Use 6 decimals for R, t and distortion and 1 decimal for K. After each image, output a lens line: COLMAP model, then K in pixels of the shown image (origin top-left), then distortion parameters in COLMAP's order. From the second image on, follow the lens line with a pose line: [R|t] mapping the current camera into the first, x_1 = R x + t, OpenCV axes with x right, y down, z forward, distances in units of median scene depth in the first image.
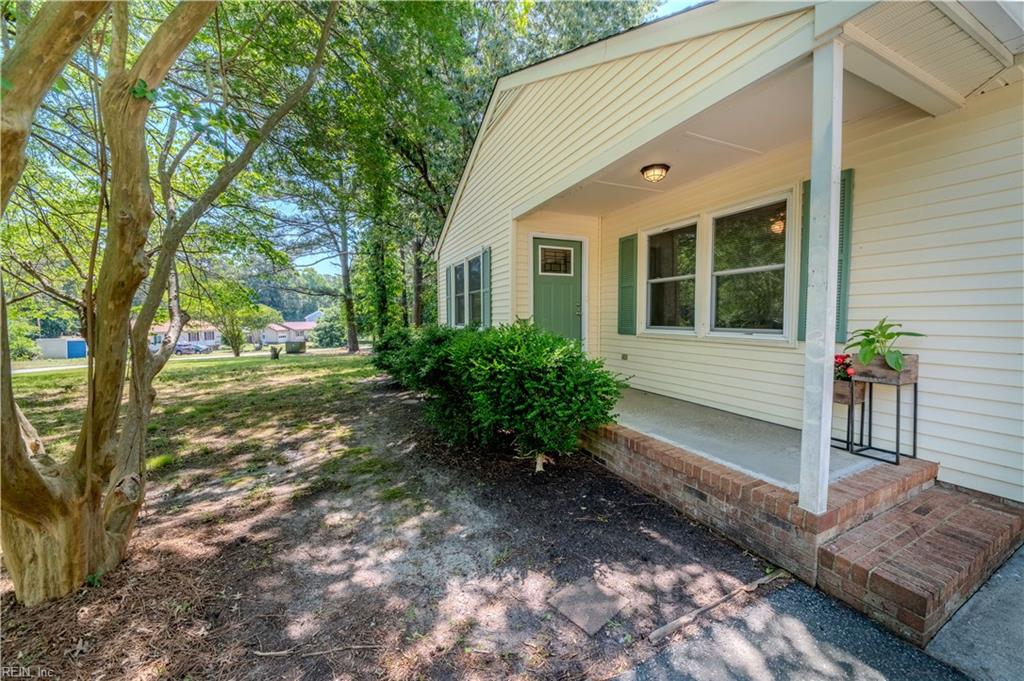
lens RADIAL K [[364.2, 0, 512.0], [0, 364.2, 340.5], [0, 0, 1]] dist [0.000380, 0.000020]
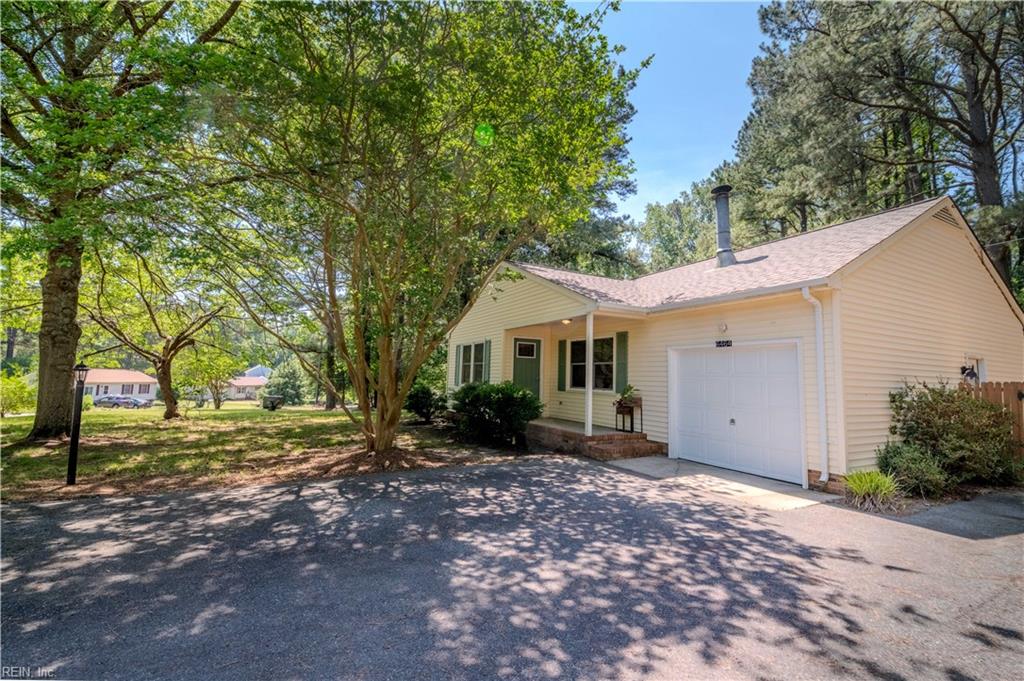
lens RADIAL K [[453.1, 0, 512.0], [0, 453.1, 340.5], [0, 0, 1]] dist [-0.000258, -0.000148]
pose [[0.998057, 0.039168, 0.048452, -0.064687], [-0.031416, 0.987957, -0.151509, 0.084640], [-0.053803, 0.149692, 0.987268, -1.270890]]
